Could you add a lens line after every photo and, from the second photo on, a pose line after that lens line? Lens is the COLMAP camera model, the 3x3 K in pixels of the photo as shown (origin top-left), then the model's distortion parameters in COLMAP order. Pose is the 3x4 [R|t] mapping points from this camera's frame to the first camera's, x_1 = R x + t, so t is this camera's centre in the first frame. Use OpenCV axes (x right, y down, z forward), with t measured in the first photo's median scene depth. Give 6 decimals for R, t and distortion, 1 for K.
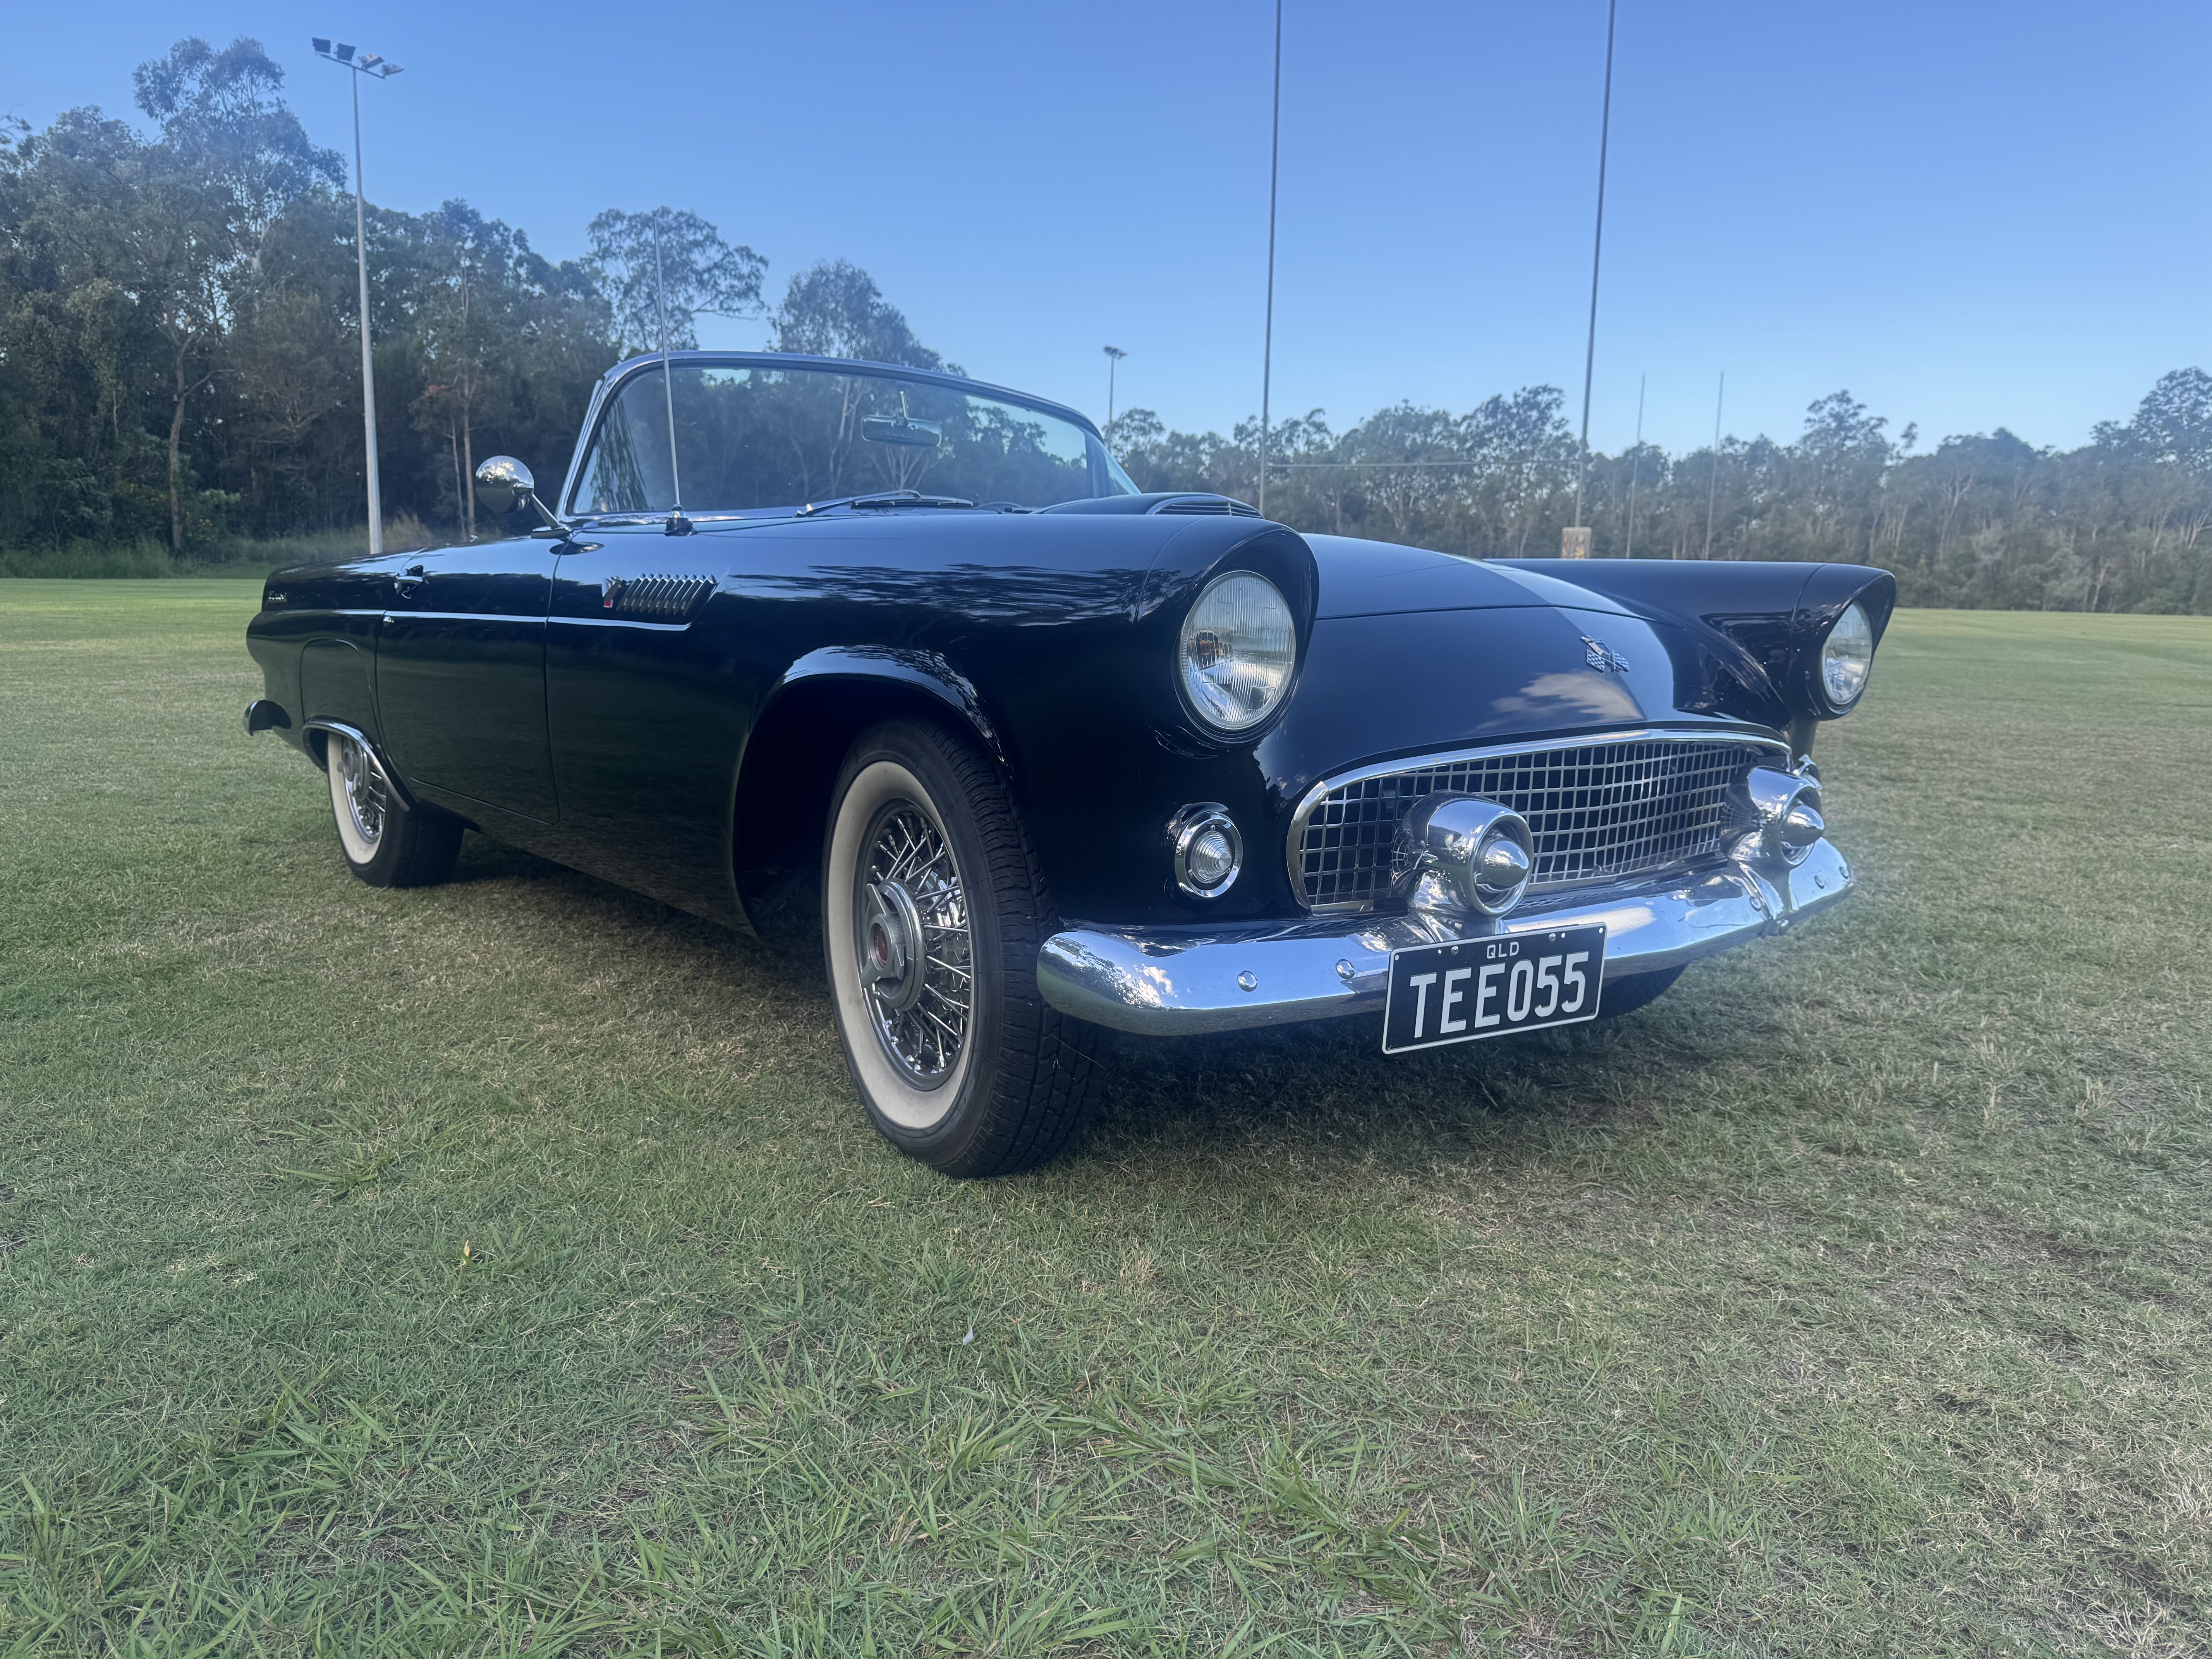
lens RADIAL K [[1553.9, 0, 1090.1], [0, 1553.9, 829.9], [0, 0, 1]] dist [0.051202, -0.045521]
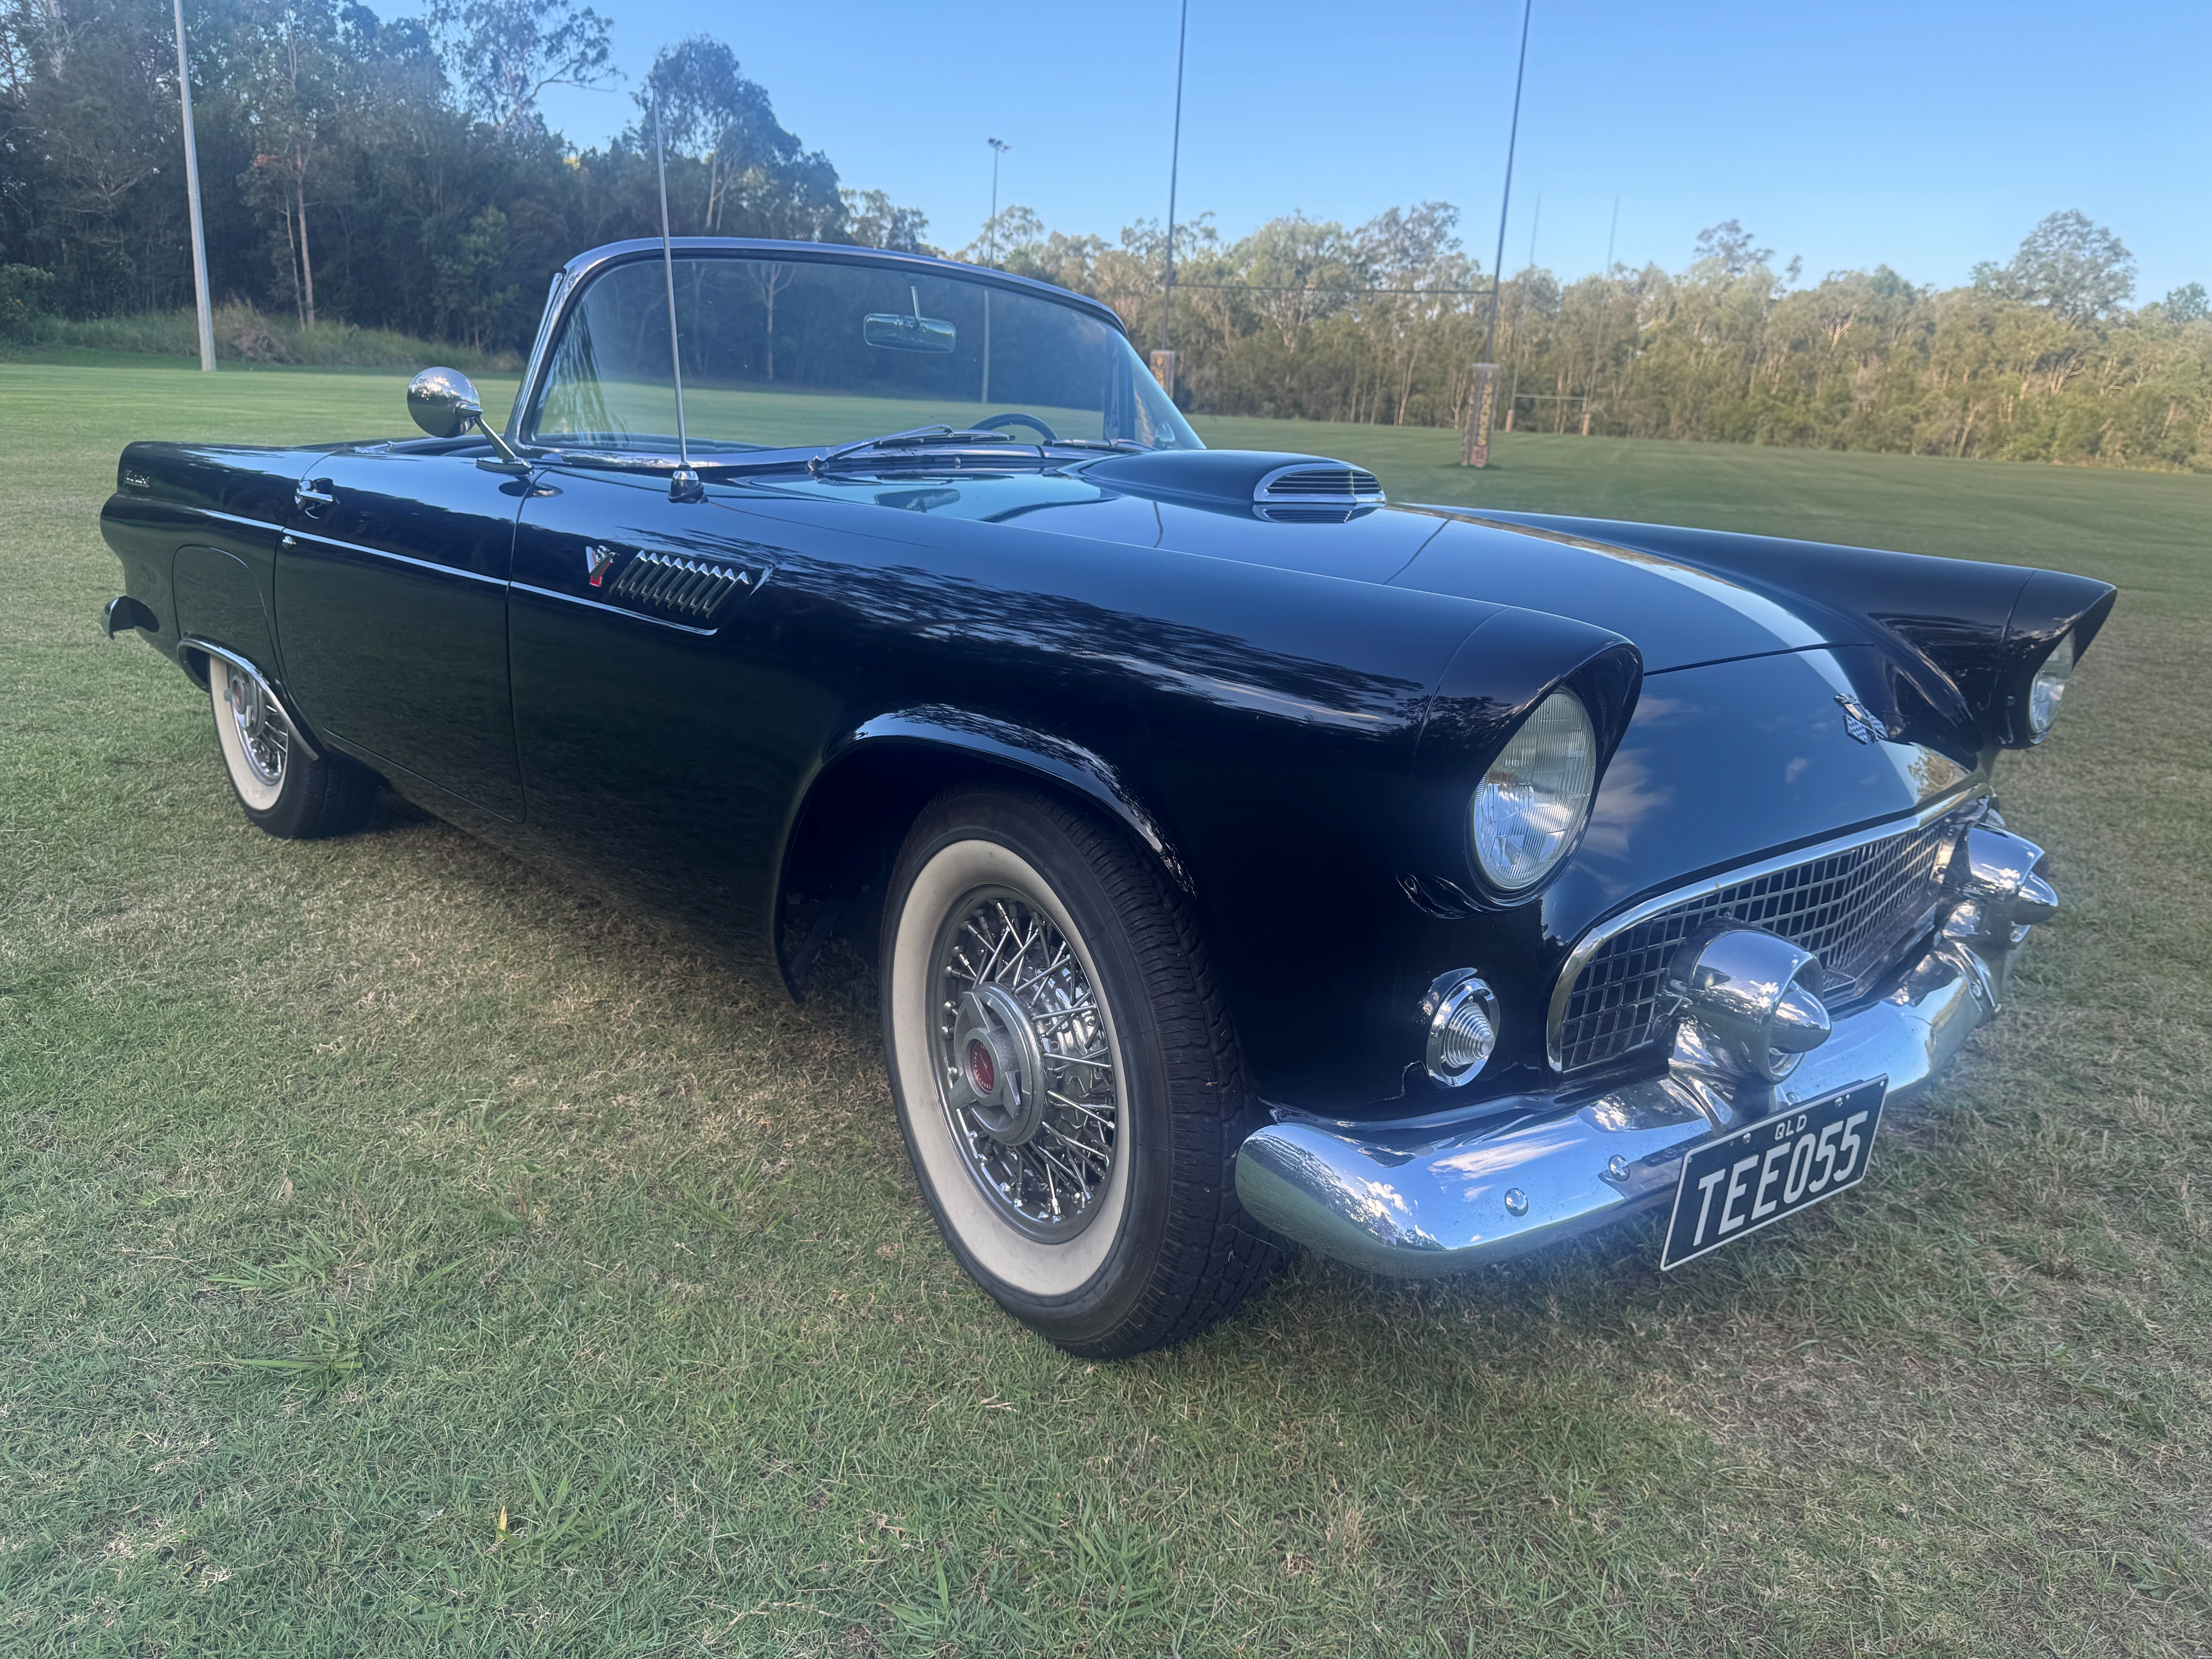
lens RADIAL K [[1549.3, 0, 1064.0], [0, 1549.3, 795.2], [0, 0, 1]] dist [0.015299, -0.000672]
pose [[0.997205, 0.010991, 0.073908, -0.131527], [-0.018628, 0.994459, 0.103459, -0.129366], [-0.072361, -0.104546, 0.991884, 0.180955]]
